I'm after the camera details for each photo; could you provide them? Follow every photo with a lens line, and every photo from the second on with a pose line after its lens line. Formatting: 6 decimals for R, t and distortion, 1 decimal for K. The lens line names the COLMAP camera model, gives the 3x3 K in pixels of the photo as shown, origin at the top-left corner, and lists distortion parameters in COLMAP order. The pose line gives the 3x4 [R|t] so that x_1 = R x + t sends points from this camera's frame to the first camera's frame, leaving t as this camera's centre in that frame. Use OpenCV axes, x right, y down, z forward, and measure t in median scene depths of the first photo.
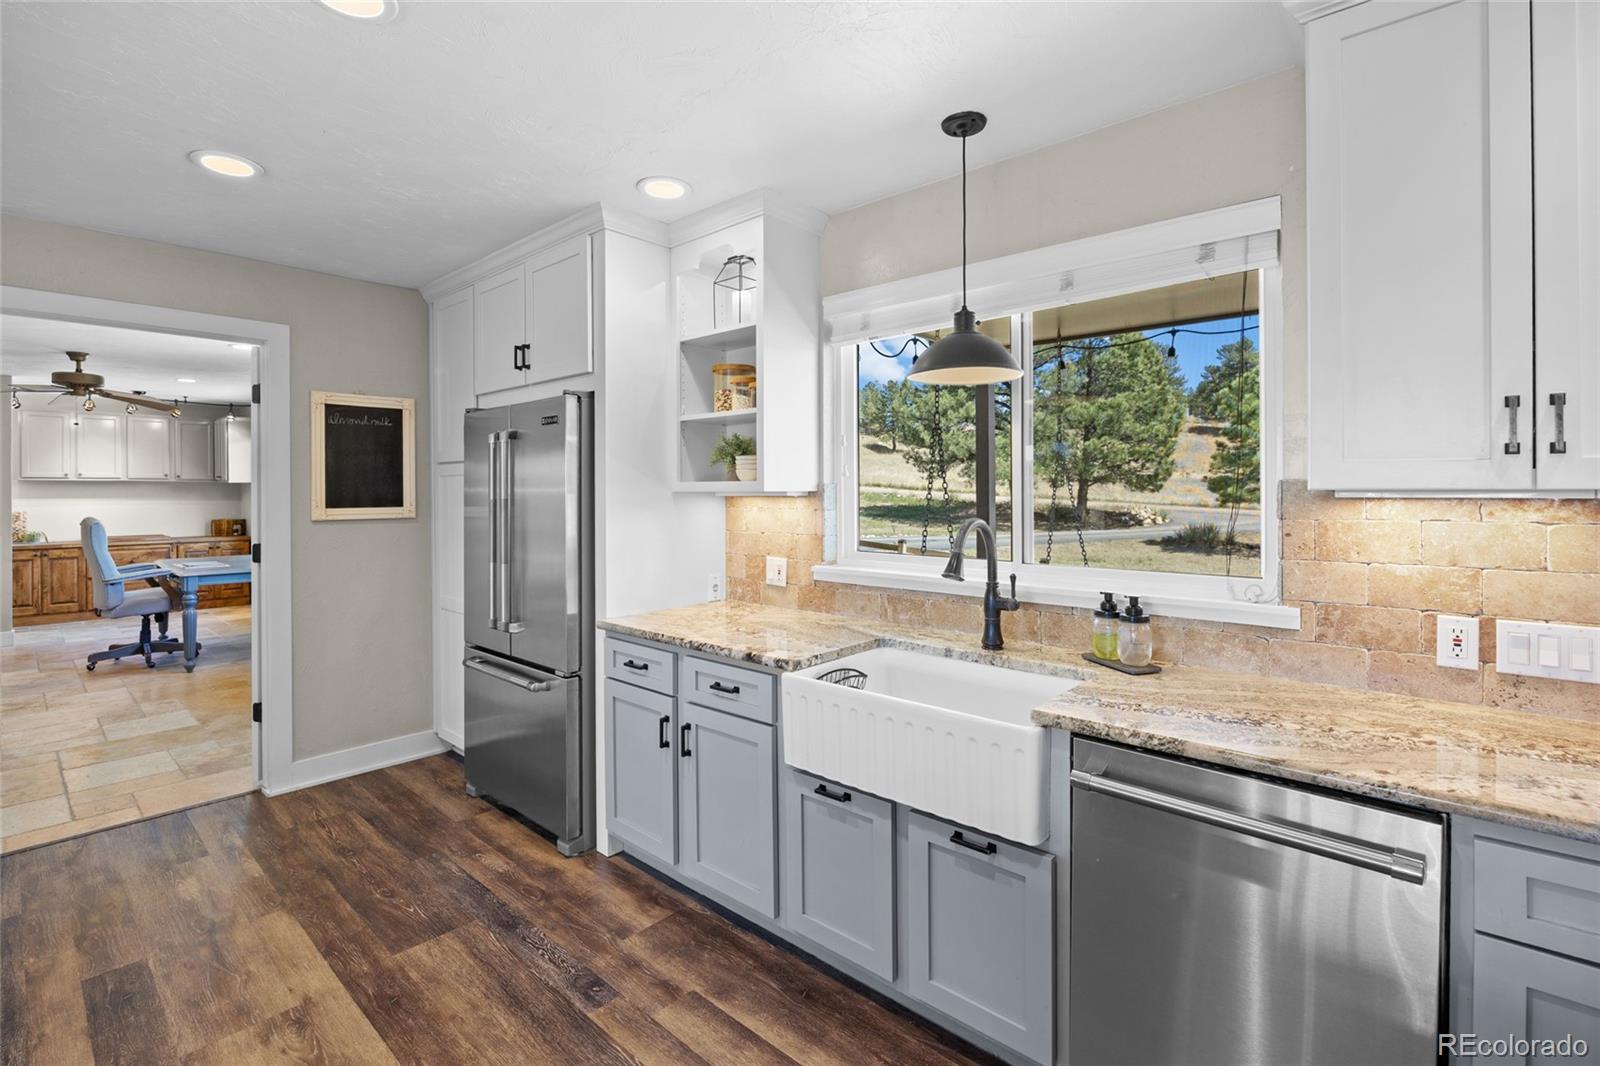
lens RADIAL K [[722.4, 0, 808.5], [0, 722.4, 491.7], [0, 0, 1]] dist [-0.013411, -0.000064]
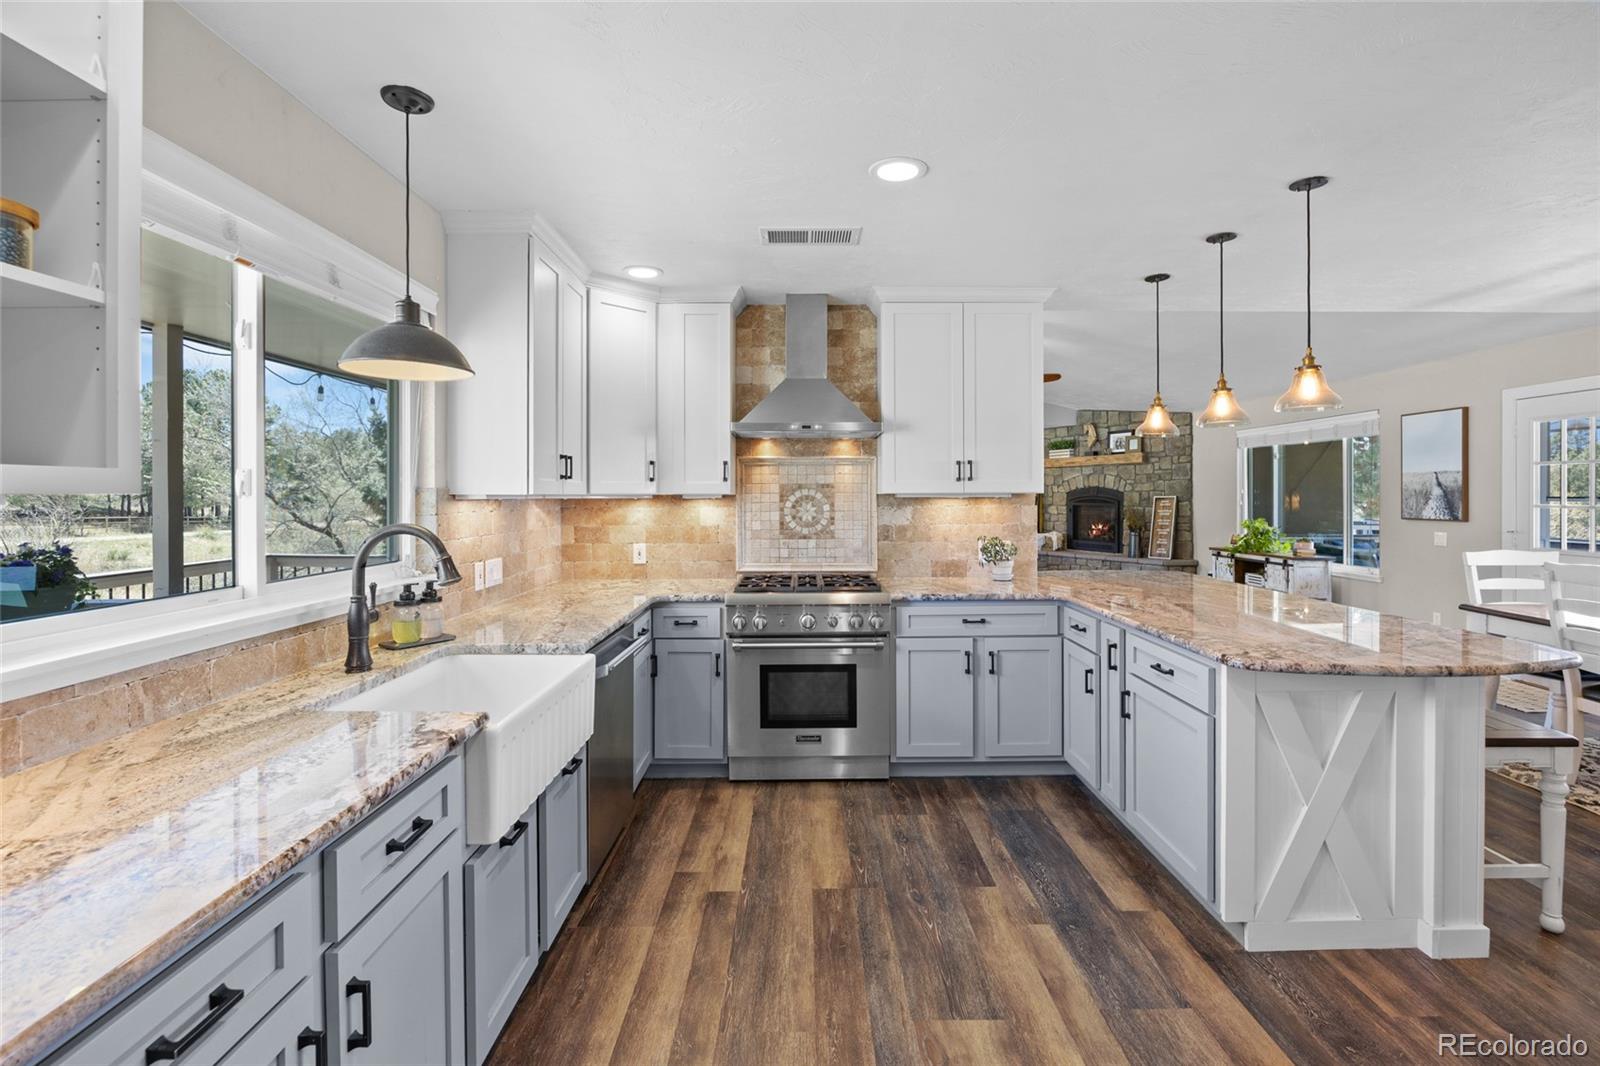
lens RADIAL K [[722.4, 0, 795.8], [0, 722.4, 500.2], [0, 0, 1]] dist [-0.013411, -0.000064]
pose [[-0.663172, 0.000323, 0.748467, -0.599566], [0.005613, 0.999974, 0.004542, 0.004156], [-0.748446, 0.007213, -0.663156, 0.923596]]
